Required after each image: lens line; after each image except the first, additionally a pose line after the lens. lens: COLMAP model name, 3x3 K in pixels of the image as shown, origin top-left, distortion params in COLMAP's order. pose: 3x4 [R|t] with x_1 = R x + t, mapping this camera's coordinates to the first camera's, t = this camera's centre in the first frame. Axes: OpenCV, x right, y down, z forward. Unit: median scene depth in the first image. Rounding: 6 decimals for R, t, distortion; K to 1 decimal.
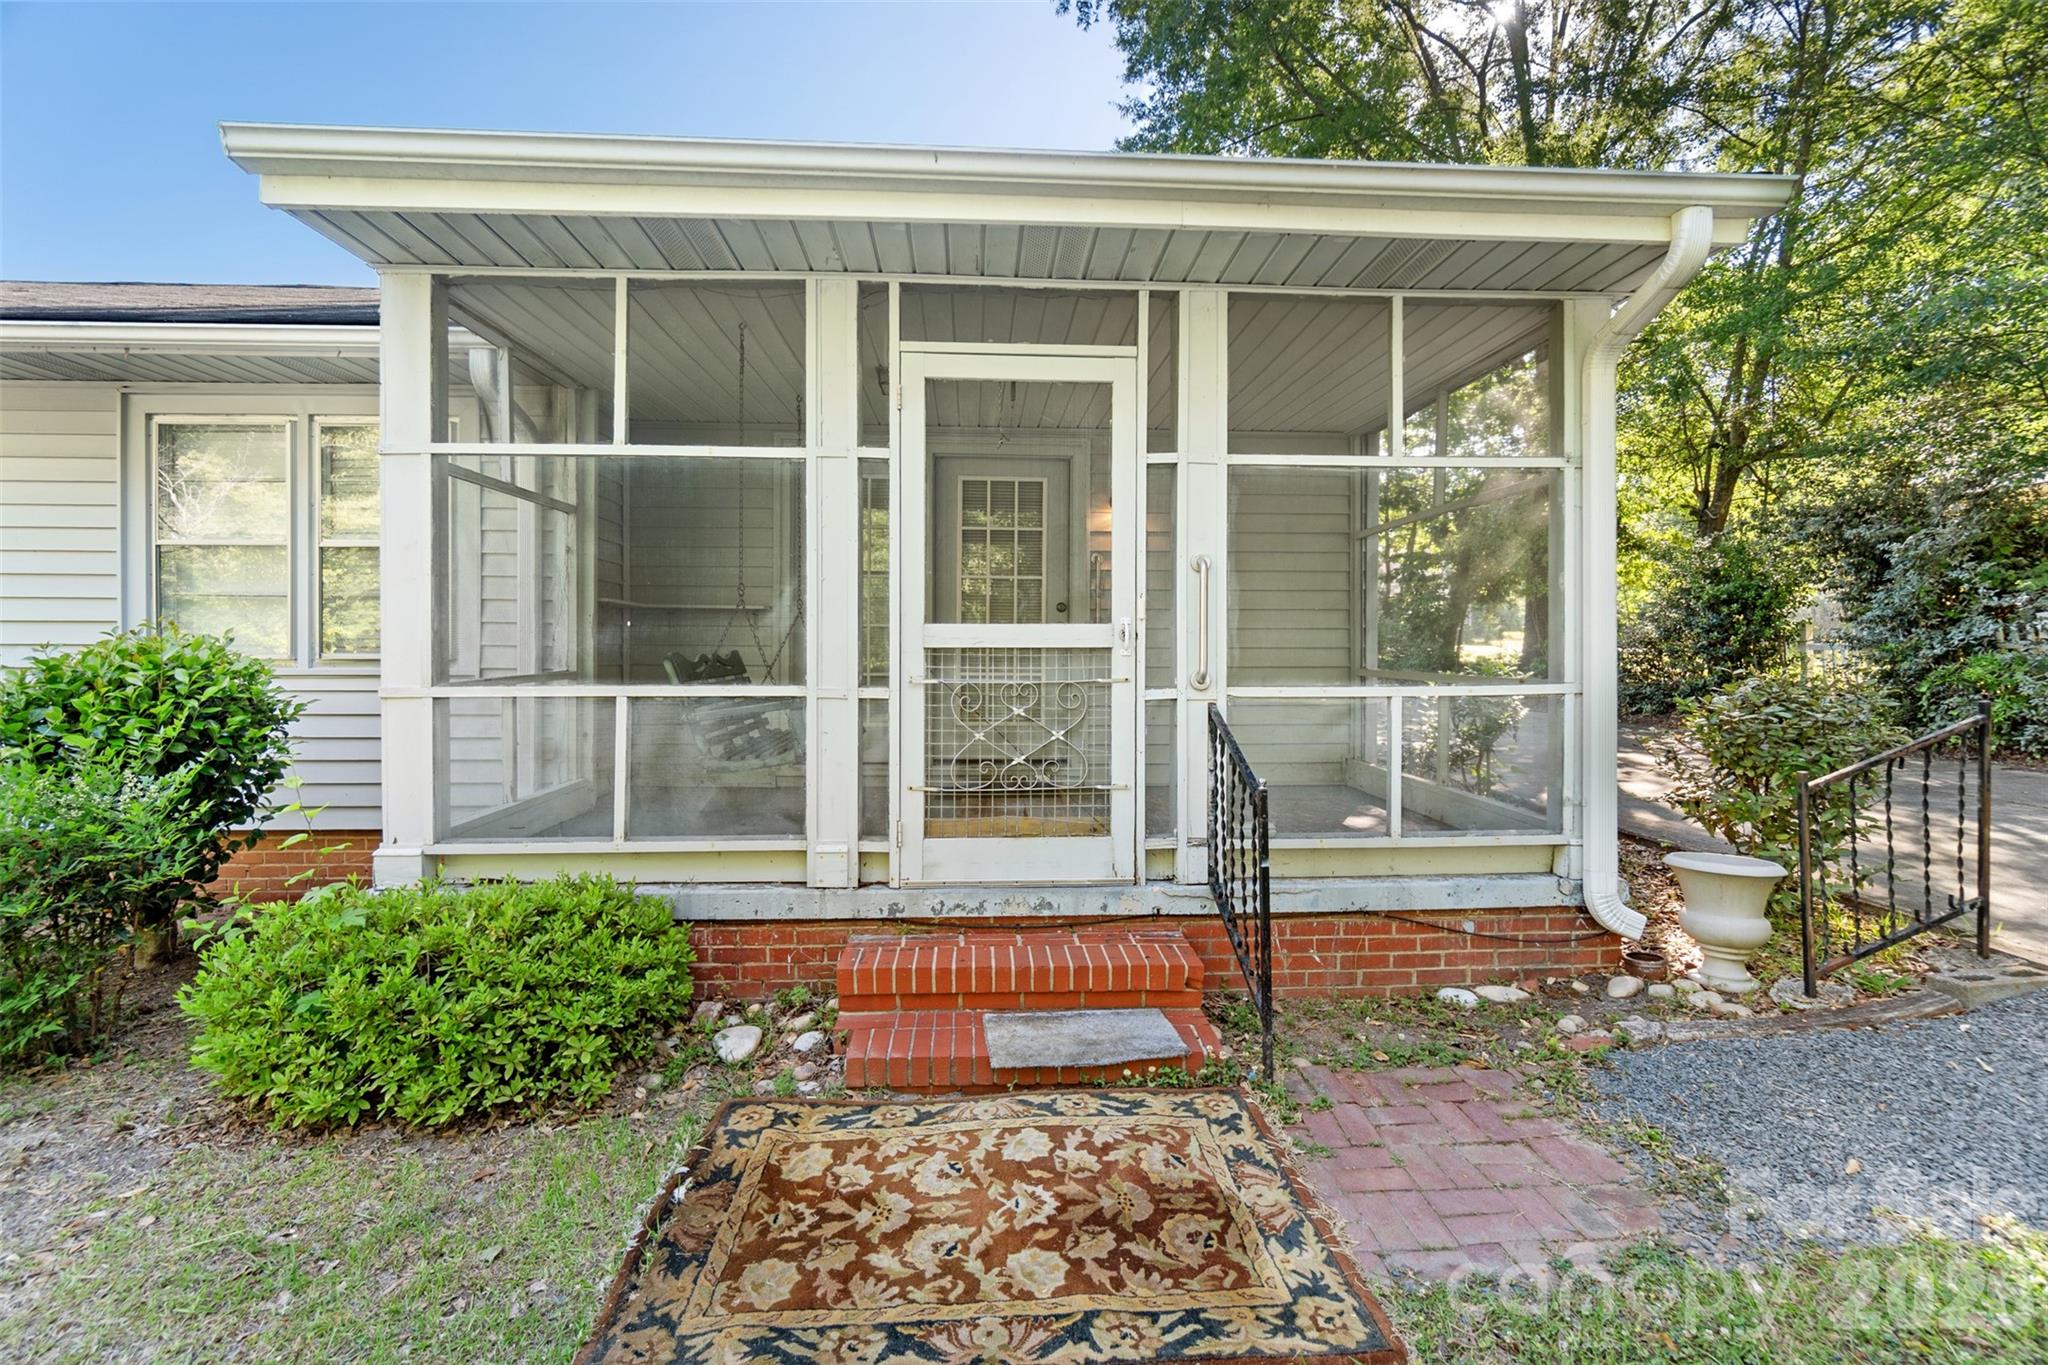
lens RADIAL K [[888.7, 0, 1004.3], [0, 888.7, 662.2], [0, 0, 1]] dist [0.001677, 0.000368]
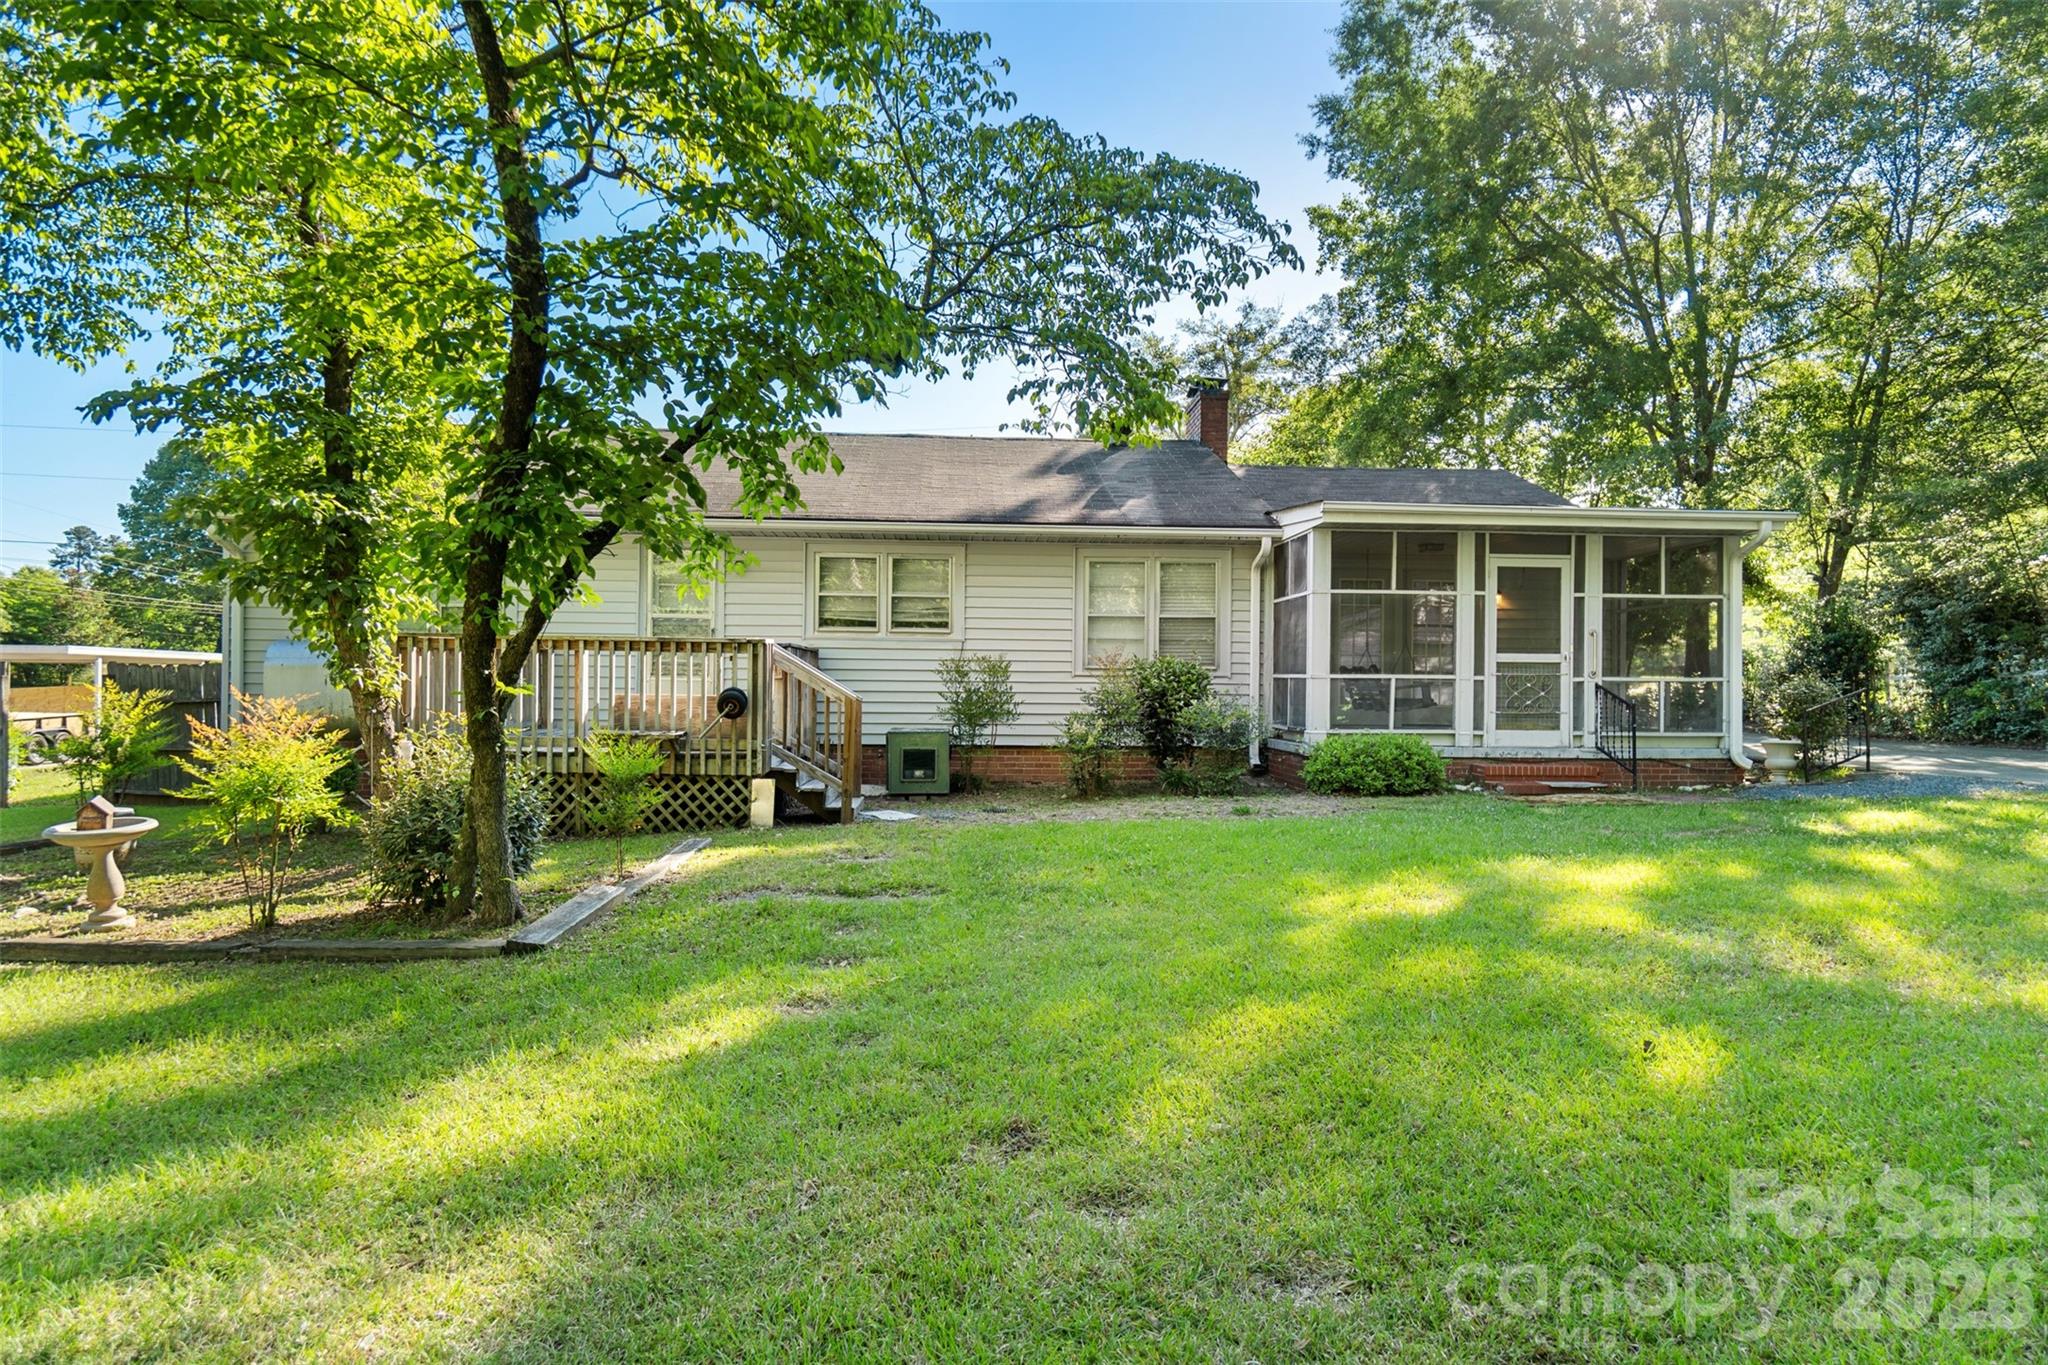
lens RADIAL K [[1115.1, 0, 1019.9], [0, 1115.1, 687.3], [0, 0, 1]] dist [-0.005349, -0.000546]
pose [[0.999969, 0.007600, 0.001883, -1.574099], [-0.007559, 0.999752, -0.020945, 0.146767], [-0.002041, 0.020931, 0.999779, -2.473513]]
